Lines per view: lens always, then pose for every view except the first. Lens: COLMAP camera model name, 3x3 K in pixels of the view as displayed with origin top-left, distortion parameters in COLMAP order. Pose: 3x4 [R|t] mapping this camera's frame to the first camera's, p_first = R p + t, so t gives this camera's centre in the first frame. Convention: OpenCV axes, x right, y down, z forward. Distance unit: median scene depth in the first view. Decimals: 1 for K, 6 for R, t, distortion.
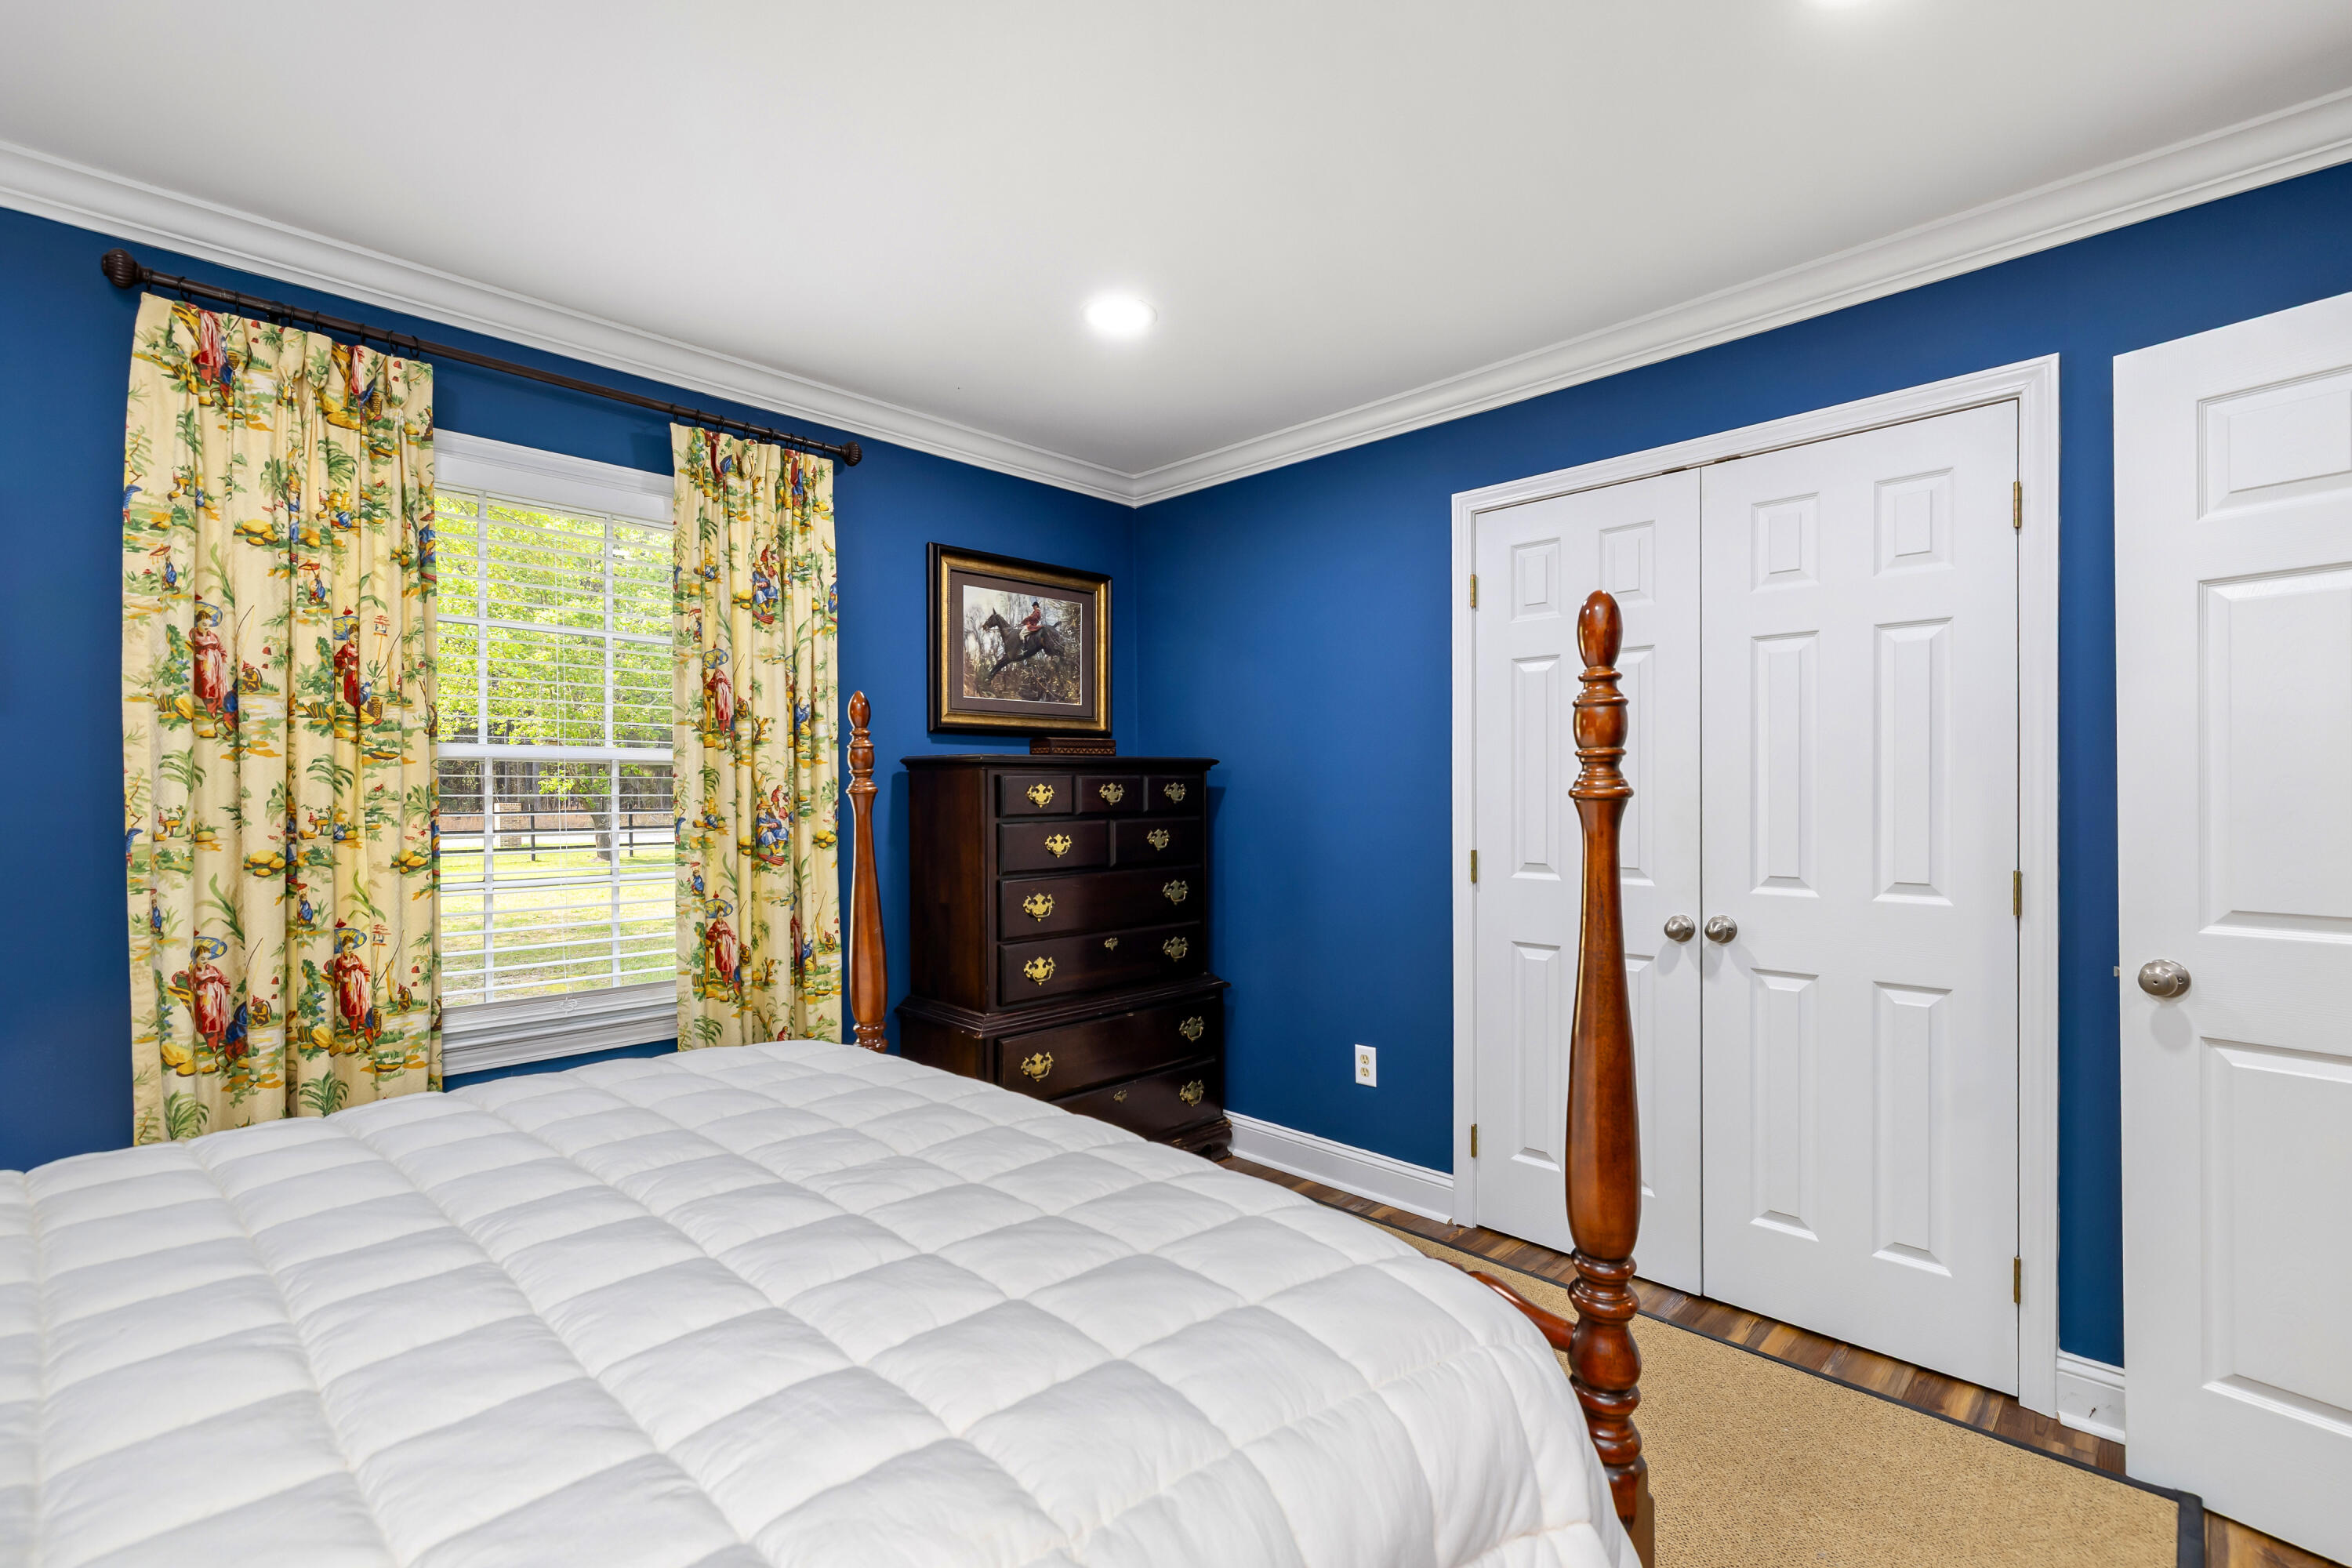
lens RADIAL K [[1051.9, 0, 1176.0], [0, 1051.9, 784.0], [0, 0, 1]] dist [0.018836, -0.000166]
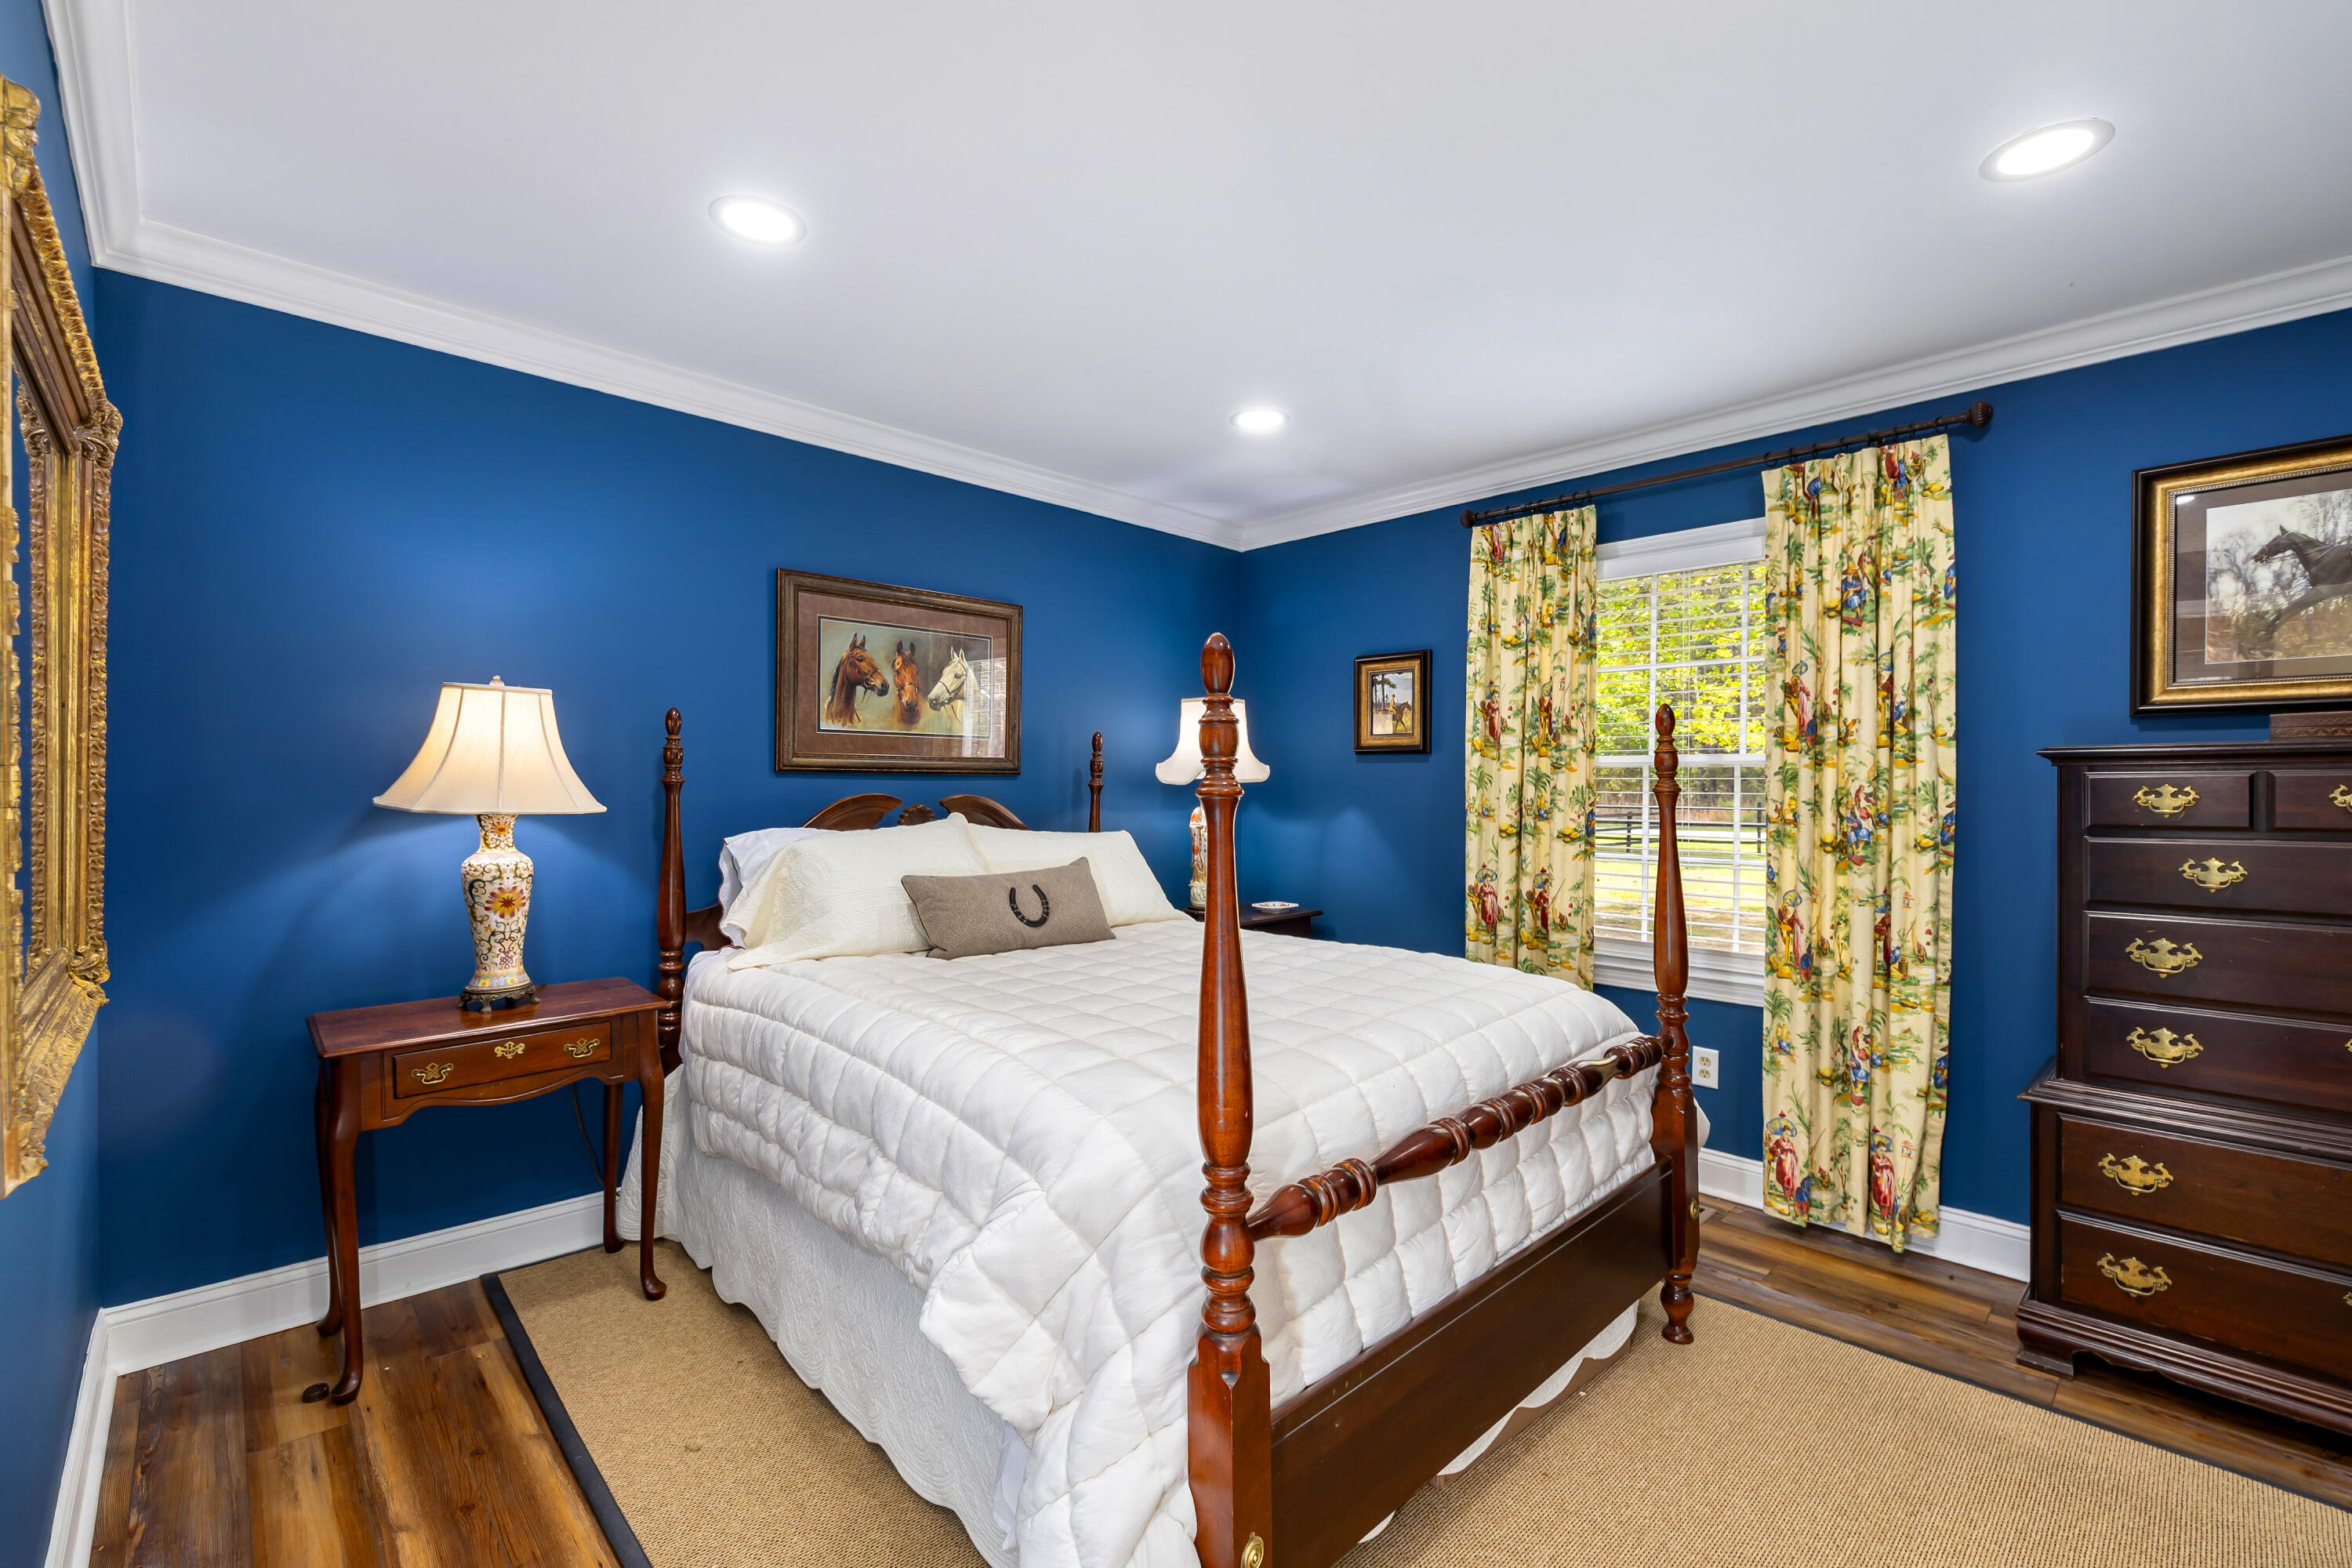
lens RADIAL K [[1010.4, 0, 1173.6], [0, 1010.4, 765.2], [0, 0, 1]] dist [-0.000545, -0.000144]
pose [[-0.027952, -0.019203, -0.999425, 0.603943], [0.000830, 0.999815, -0.019234, -0.000523], [0.999609, -0.001367, -0.027930, 0.369969]]
